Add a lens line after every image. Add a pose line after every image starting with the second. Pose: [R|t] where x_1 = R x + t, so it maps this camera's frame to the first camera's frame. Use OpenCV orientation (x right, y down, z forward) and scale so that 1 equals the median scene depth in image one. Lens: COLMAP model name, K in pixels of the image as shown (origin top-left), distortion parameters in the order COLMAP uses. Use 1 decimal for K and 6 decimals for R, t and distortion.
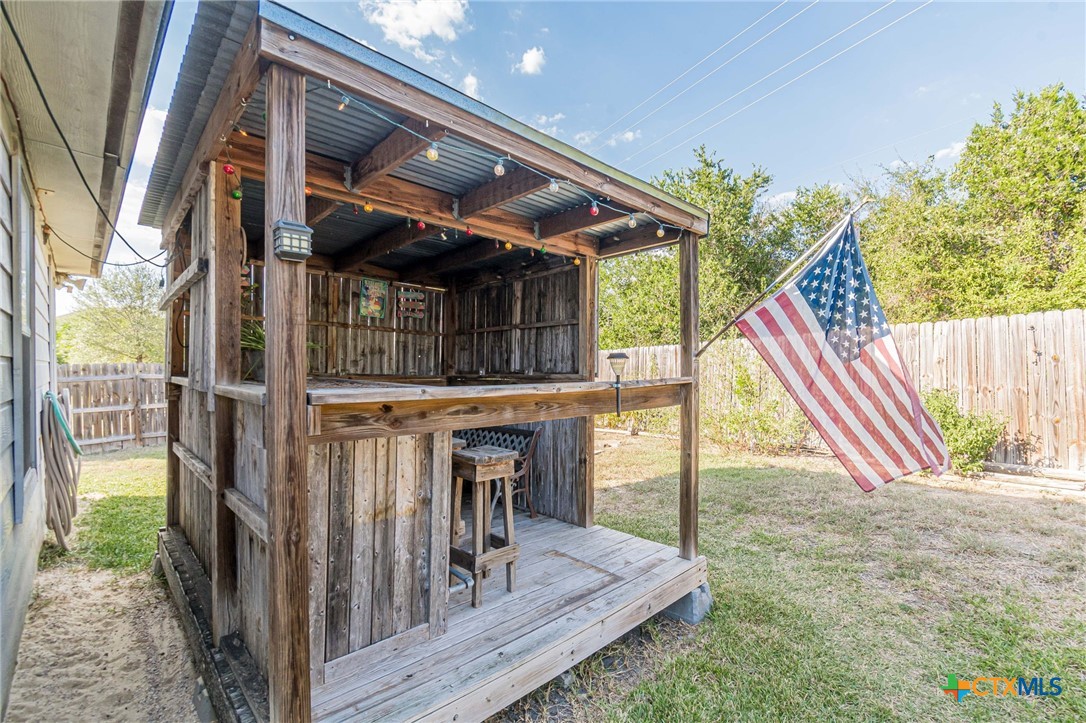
lens RADIAL K [[486.6, 0, 545.5], [0, 486.6, 364.2], [0, 0, 1]] dist [-0.004647, 0.001377]
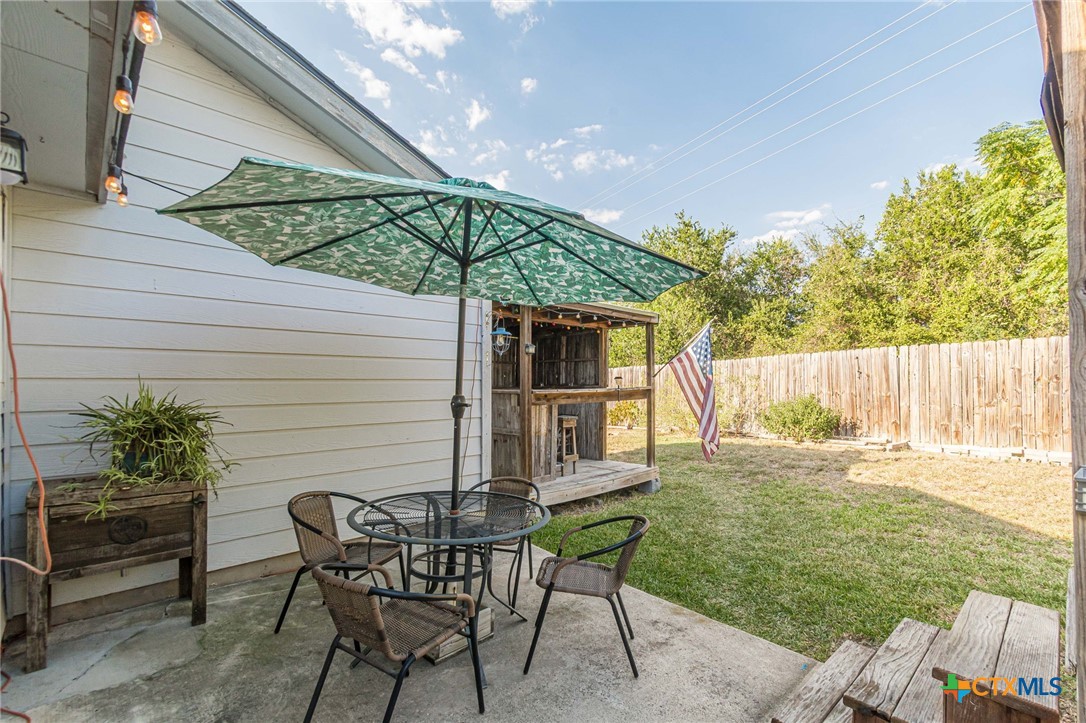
lens RADIAL K [[486.6, 0, 520.8], [0, 486.6, 377.3], [0, 0, 1]] dist [-0.004647, 0.001377]
pose [[0.998845, -0.005970, -0.047679, -0.131334], [0.005944, 0.999982, -0.000691, -0.011521], [0.047683, 0.000407, 0.998862, -0.856199]]
